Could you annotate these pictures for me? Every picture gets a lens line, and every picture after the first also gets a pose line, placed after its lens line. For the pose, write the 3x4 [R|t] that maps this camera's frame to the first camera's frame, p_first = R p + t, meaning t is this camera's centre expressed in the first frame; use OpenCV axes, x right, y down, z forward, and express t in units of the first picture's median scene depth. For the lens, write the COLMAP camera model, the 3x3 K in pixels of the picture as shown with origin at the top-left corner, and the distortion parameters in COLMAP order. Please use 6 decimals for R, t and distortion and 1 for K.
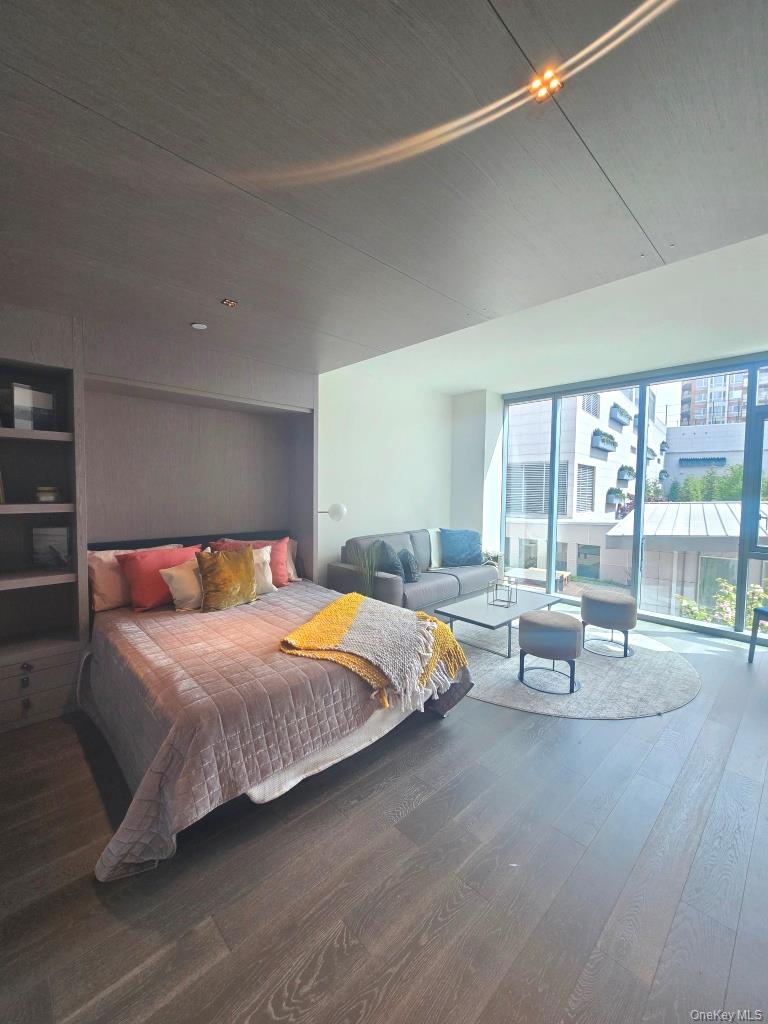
lens RADIAL K [[419.8, 0, 382.2], [0, 419.8, 507.2], [0, 0, 1]] dist [-0.000683, 0.000692]
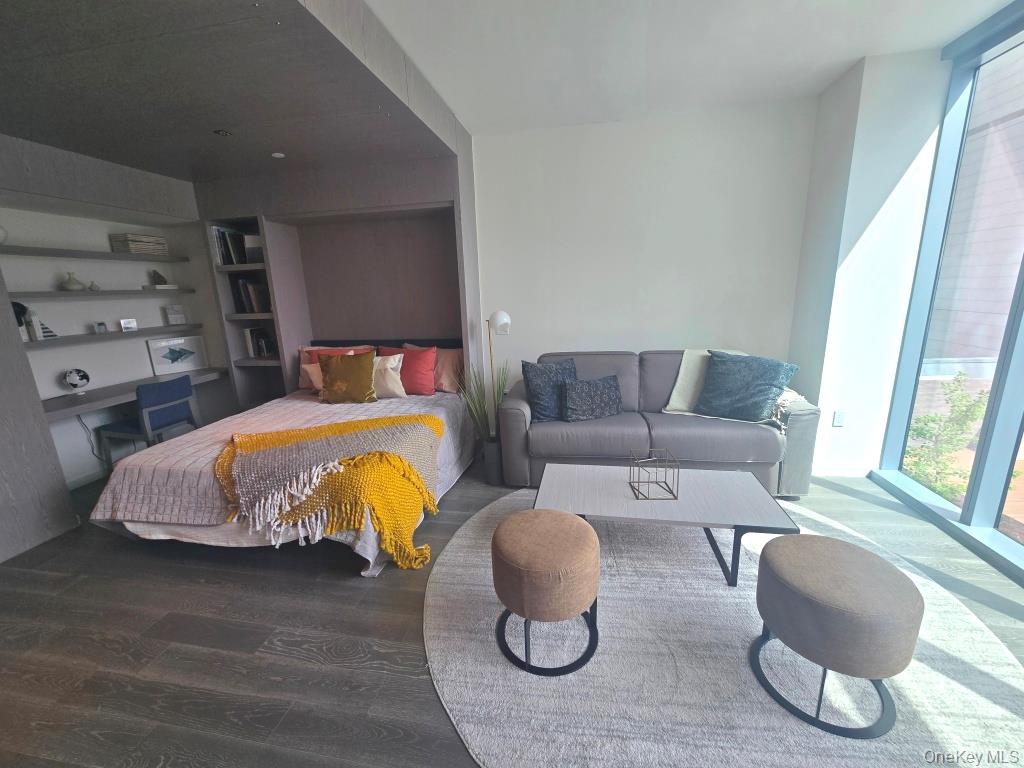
lens RADIAL K [[419.8, 0, 510.1], [0, 419.8, 386.0], [0, 0, 1]] dist [-0.000683, 0.000692]
pose [[0.580059, 0.155352, -0.799623, 1.008522], [0.003304, 0.981189, 0.193023, -0.040415], [0.814568, -0.114607, 0.568634, 0.864398]]
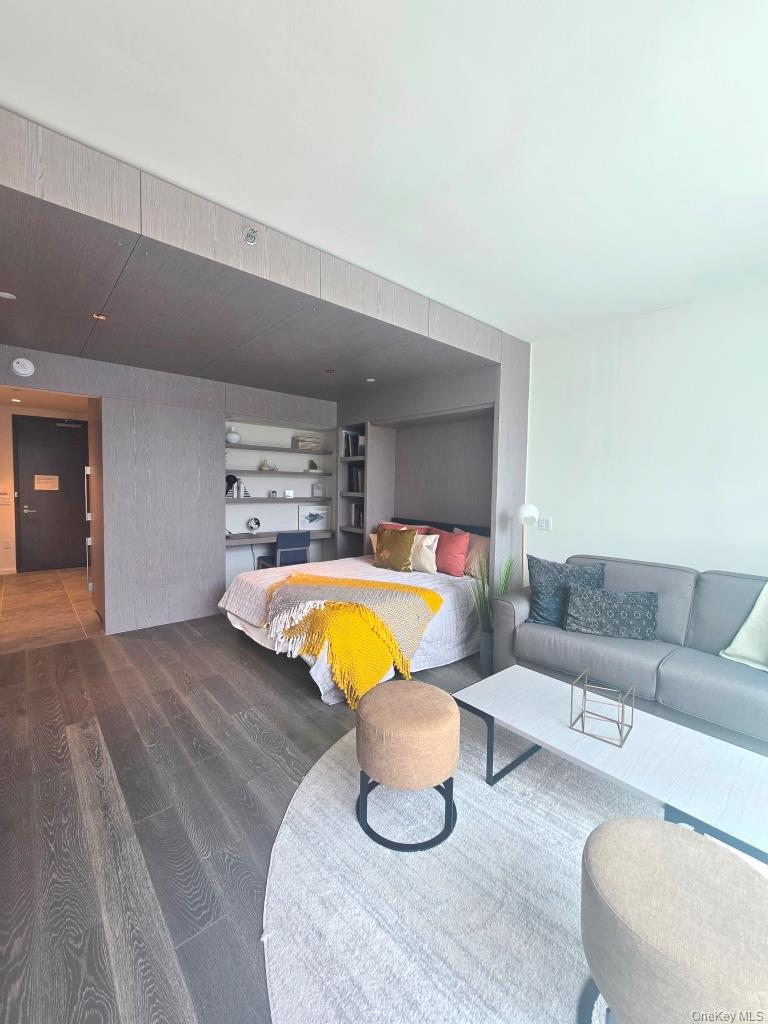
lens RADIAL K [[419.8, 0, 382.2], [0, 419.8, 507.2], [0, 0, 1]] dist [-0.000683, 0.000692]
pose [[-0.045403, 0.040006, -0.998167, 1.242961], [-0.069301, 0.996664, 0.043098, -0.031950], [0.996562, 0.071131, -0.042479, 1.243085]]
